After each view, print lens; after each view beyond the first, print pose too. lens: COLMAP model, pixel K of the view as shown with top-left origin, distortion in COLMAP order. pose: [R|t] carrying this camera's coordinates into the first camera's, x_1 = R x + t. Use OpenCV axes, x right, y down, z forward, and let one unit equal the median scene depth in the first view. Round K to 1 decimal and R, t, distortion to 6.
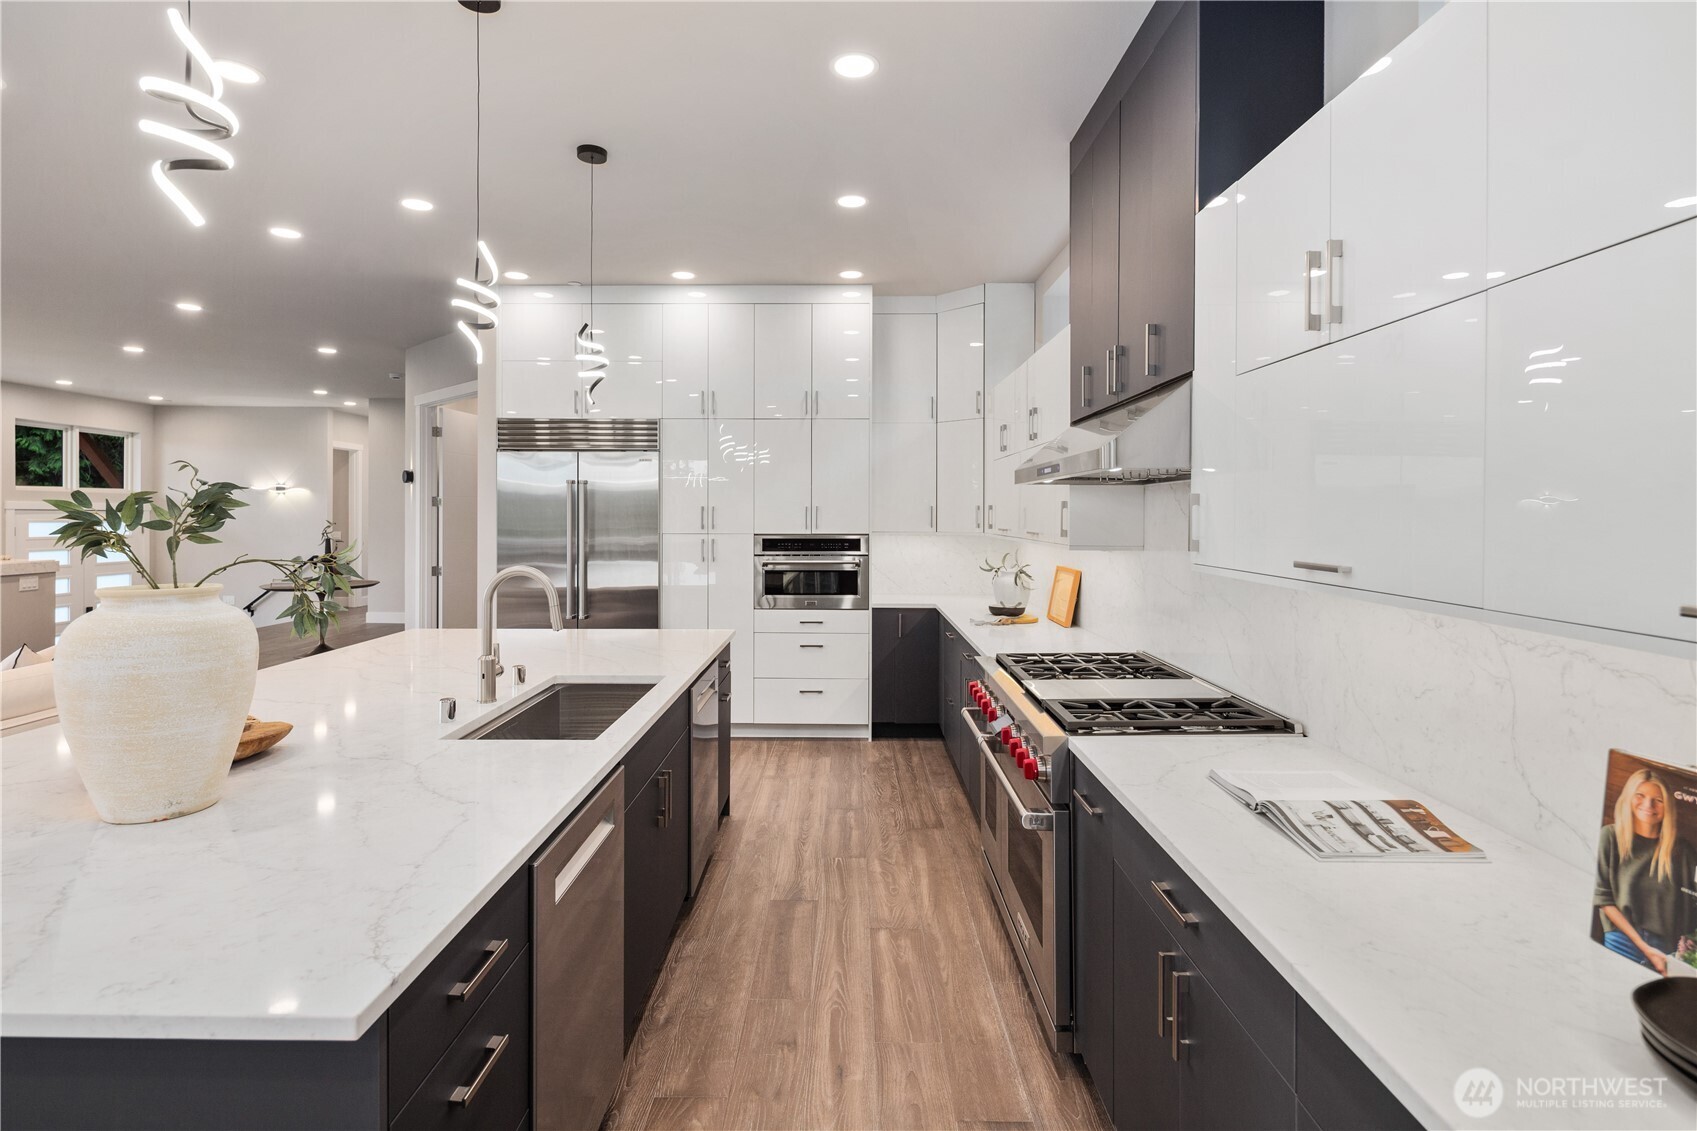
lens RADIAL K [[825.9, 0, 844.9], [0, 825.9, 516.7], [0, 0, 1]] dist [0.000249, 0.000035]
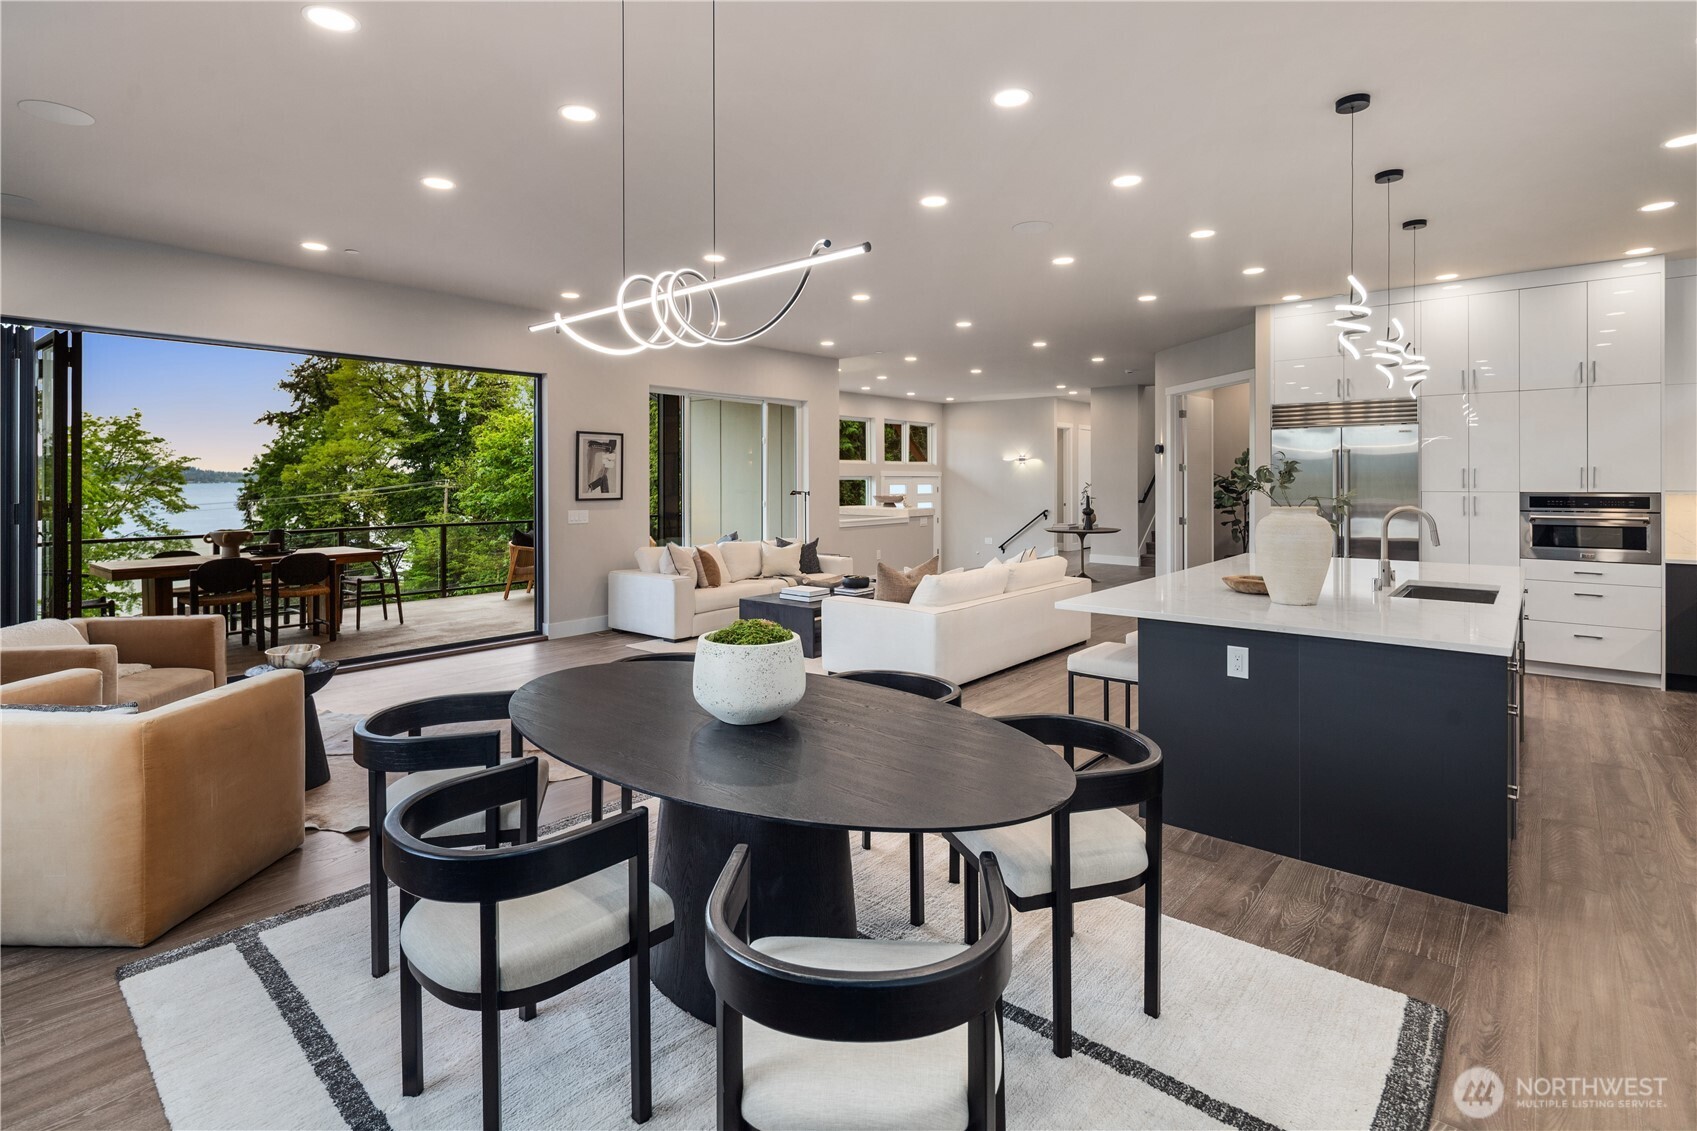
lens RADIAL K [[822.2, 0, 846.8], [0, 822.2, 480.9], [0, 0, 1]] dist [0.001794, 0.000059]
pose [[0.766802, -0.004576, -0.641867, -0.092398], [0.004816, 0.999987, -0.001376, 0.002448], [0.641866, -0.002036, 0.766814, -0.456824]]
